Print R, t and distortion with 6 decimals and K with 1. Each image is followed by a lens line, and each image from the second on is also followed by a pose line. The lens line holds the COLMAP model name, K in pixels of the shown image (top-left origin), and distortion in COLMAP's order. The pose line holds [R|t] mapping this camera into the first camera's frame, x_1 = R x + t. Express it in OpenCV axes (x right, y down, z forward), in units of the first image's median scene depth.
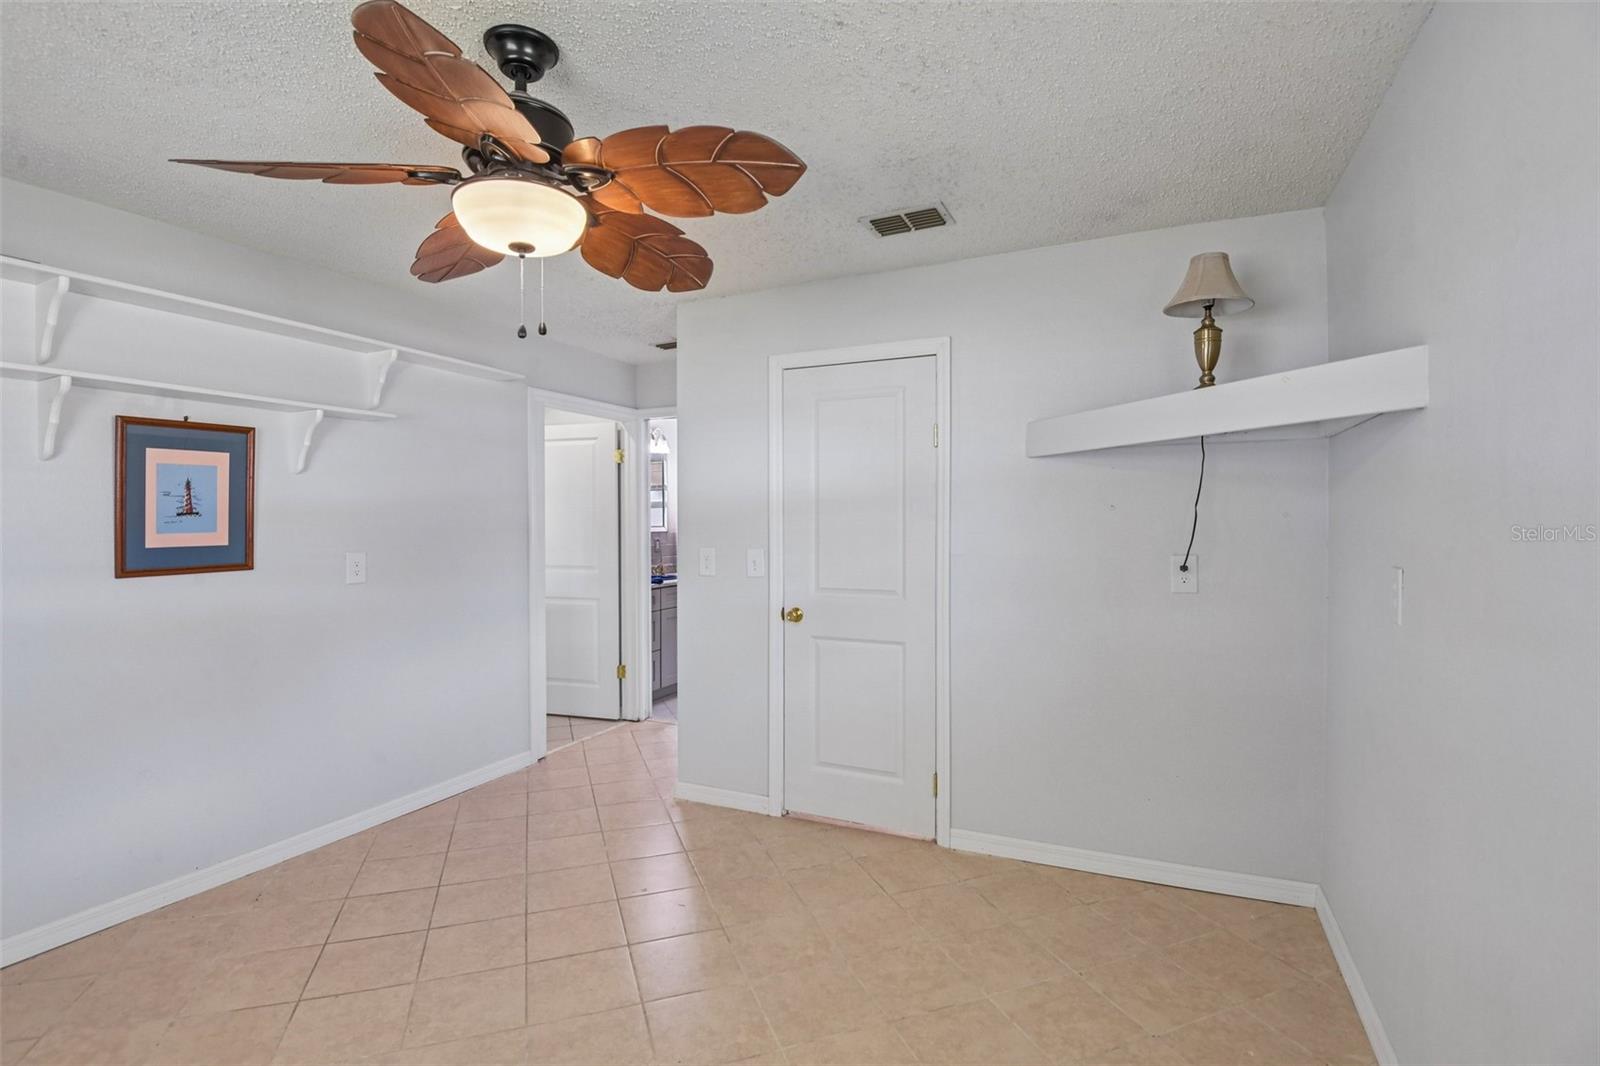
lens RADIAL K [[756.4, 0, 795.9], [0, 756.4, 523.7], [0, 0, 1]] dist [-0.017638, -0.000782]
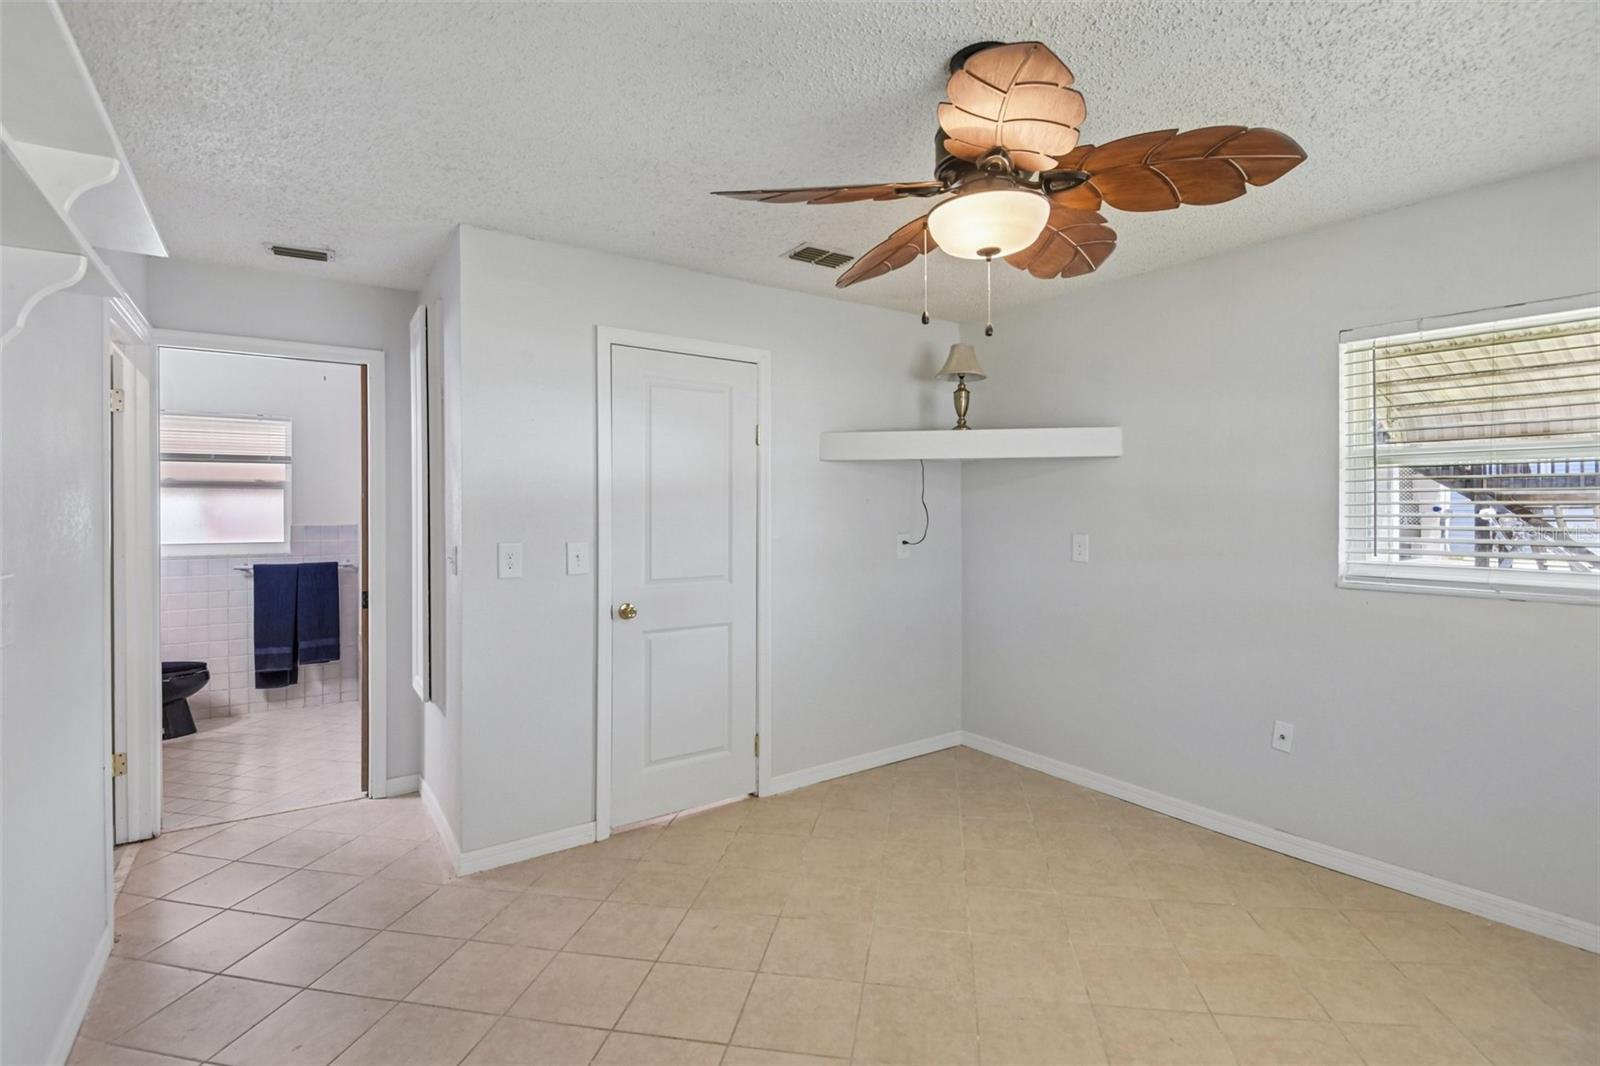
lens RADIAL K [[756.3, 0, 817.2], [0, 756.3, 512.9], [0, 0, 1]] dist [-0.000177, -0.001256]
pose [[0.486341, 0.001265, 0.873768, -0.766191], [0.002267, 0.999994, -0.002710, 0.002771], [-0.873766, 0.003299, 0.486335, 0.374316]]
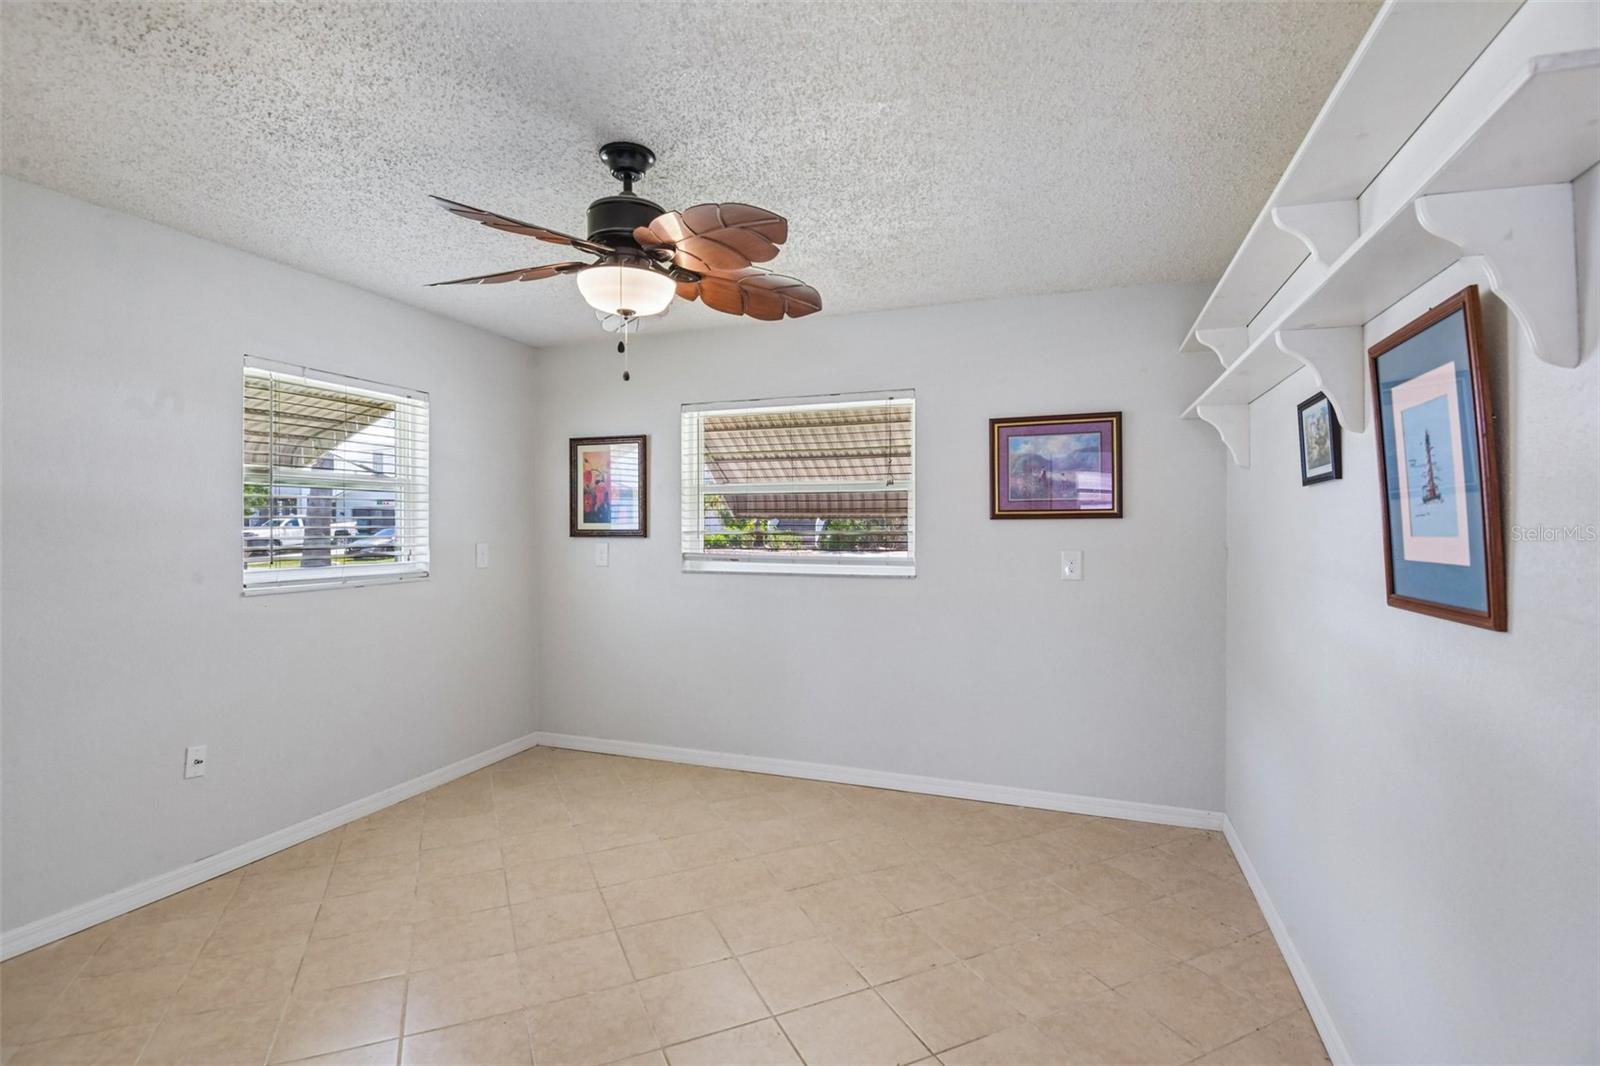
lens RADIAL K [[756.4, 0, 795.9], [0, 756.4, 523.7], [0, 0, 1]] dist [-0.017638, -0.000782]
pose [[-0.997502, -0.000883, -0.070633, -0.302916], [-0.000527, 0.999987, -0.005052, 0.004262], [0.070637, -0.005002, -0.997490, 1.255532]]
